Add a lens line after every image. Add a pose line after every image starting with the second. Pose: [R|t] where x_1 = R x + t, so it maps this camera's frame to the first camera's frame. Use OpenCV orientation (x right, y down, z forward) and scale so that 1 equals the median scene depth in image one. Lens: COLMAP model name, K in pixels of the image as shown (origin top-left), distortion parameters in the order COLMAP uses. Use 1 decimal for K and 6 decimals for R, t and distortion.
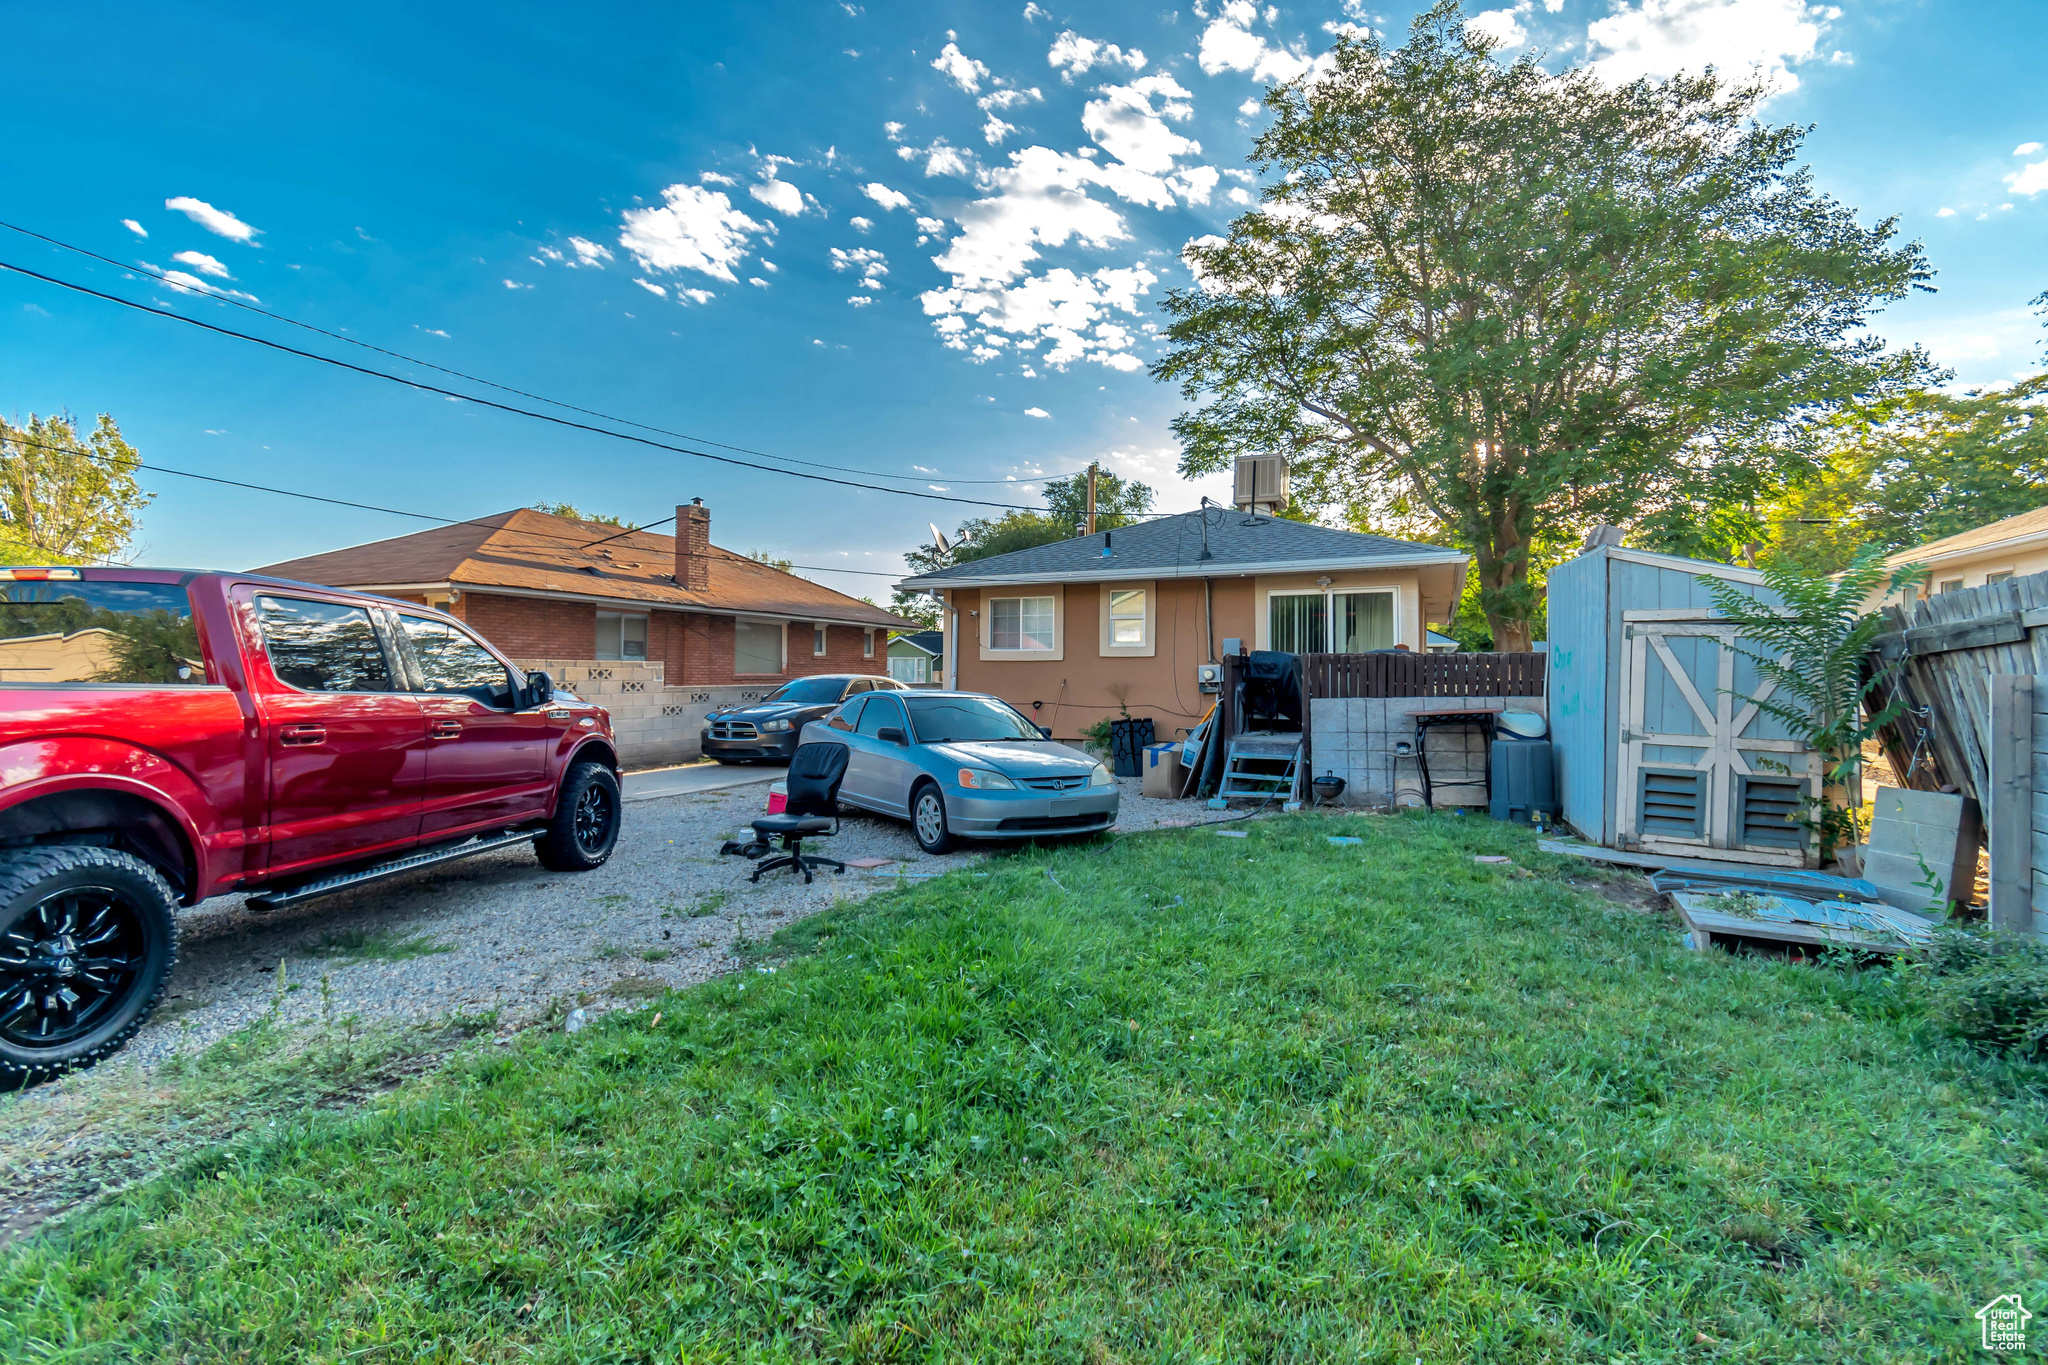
lens RADIAL K [[888.3, 0, 1022.6], [0, 888.3, 683.7], [0, 0, 1]] dist [-0.000494, -0.000042]
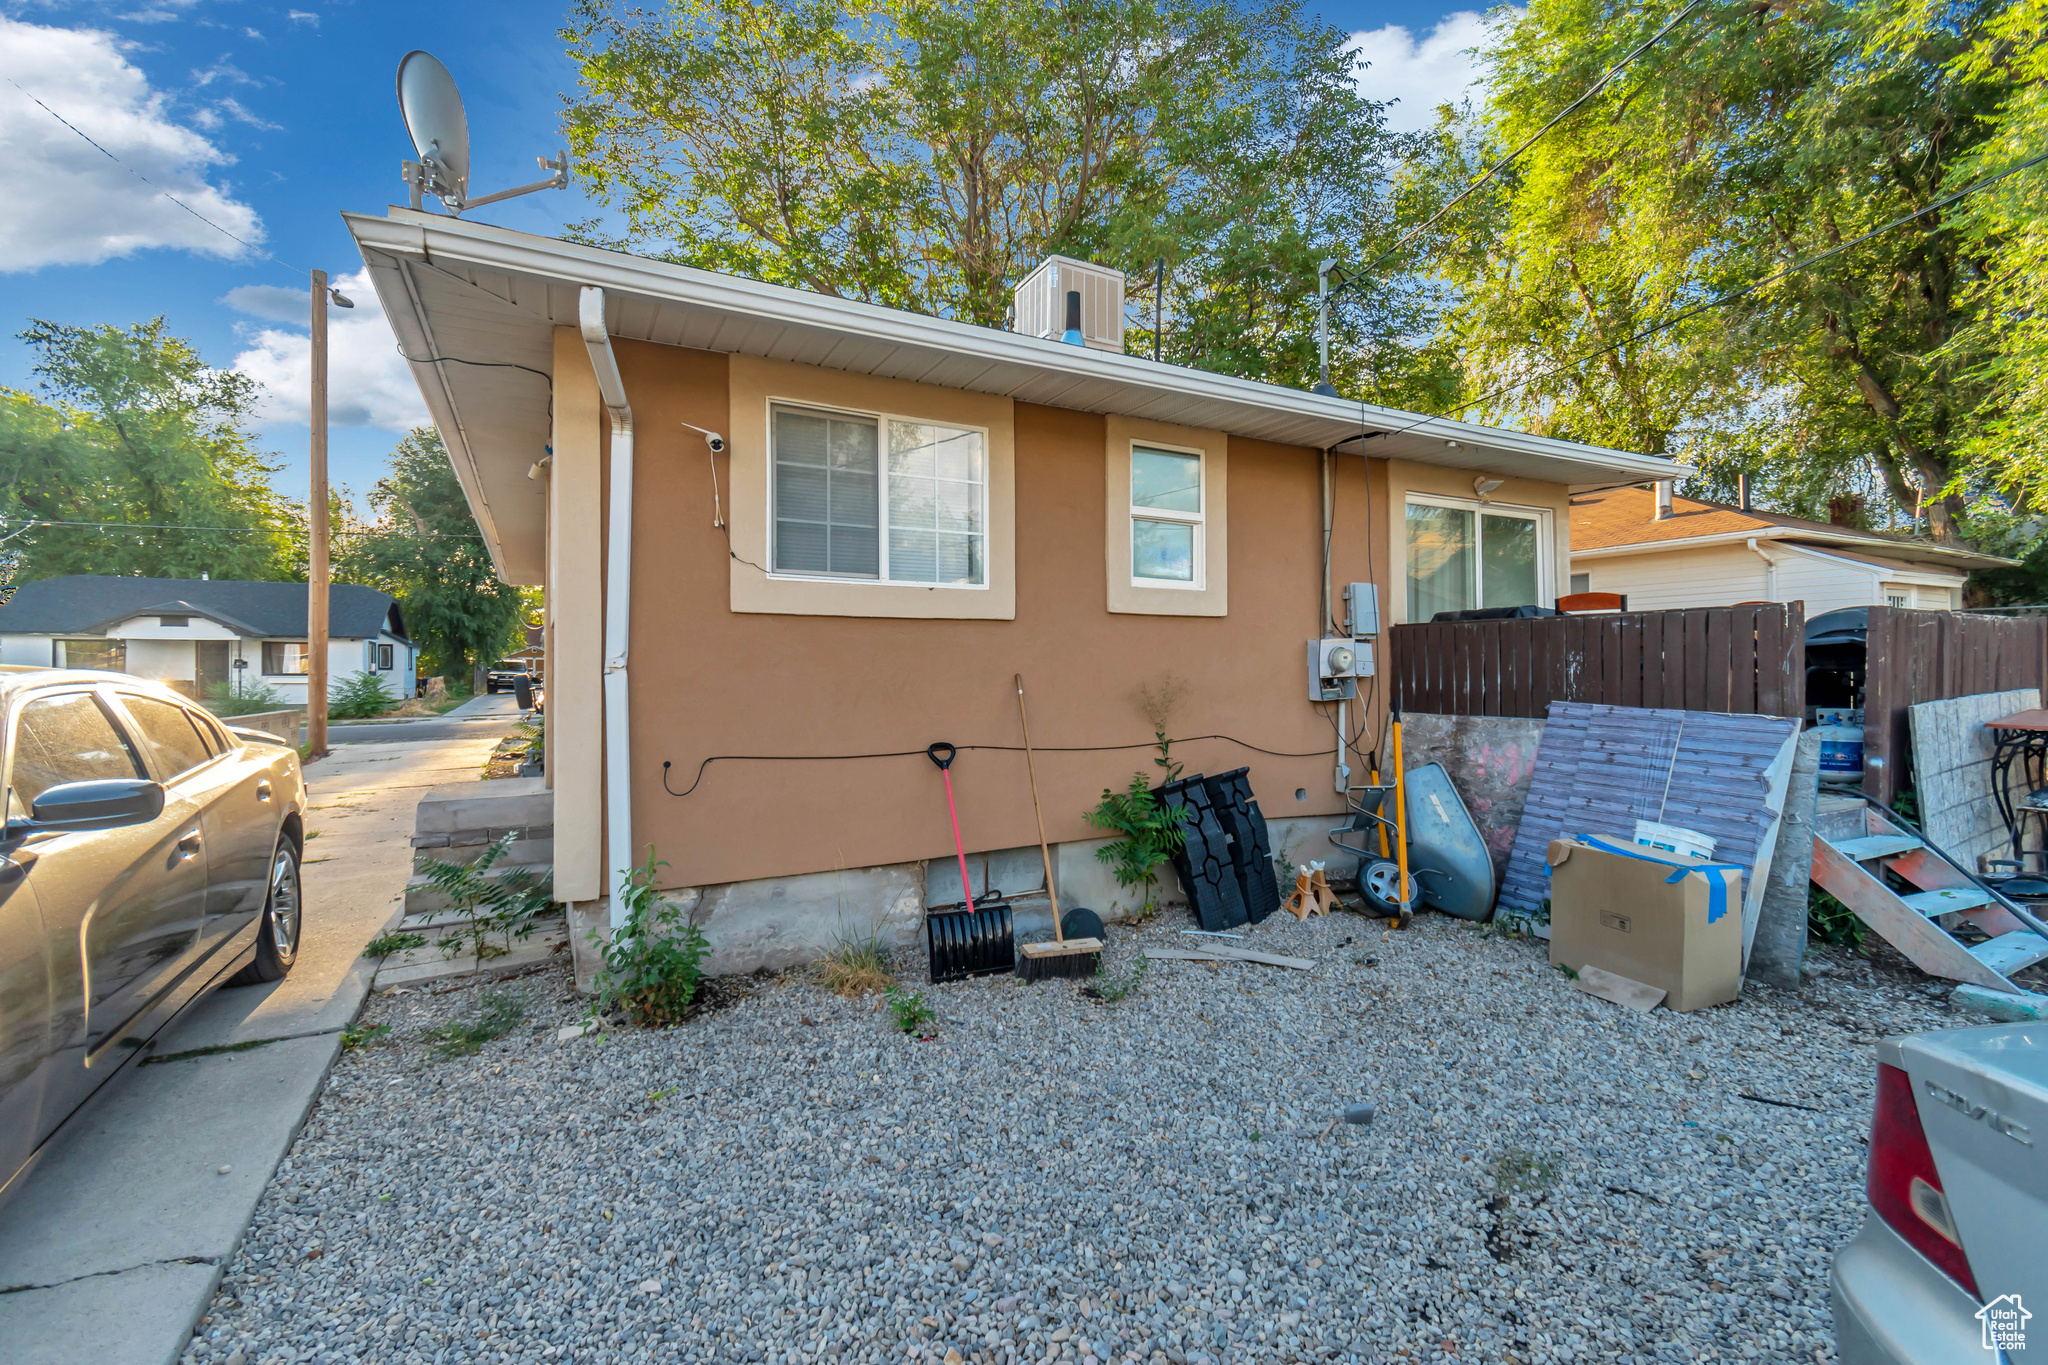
lens RADIAL K [[888.3, 0, 1022.5], [0, 888.3, 674.5], [0, 0, 1]] dist [-0.000494, -0.000042]
pose [[0.616989, -0.006080, 0.786948, -0.225440], [0.004108, 0.999981, 0.004504, -0.006625], [-0.786961, 0.000454, 0.617003, 0.801293]]
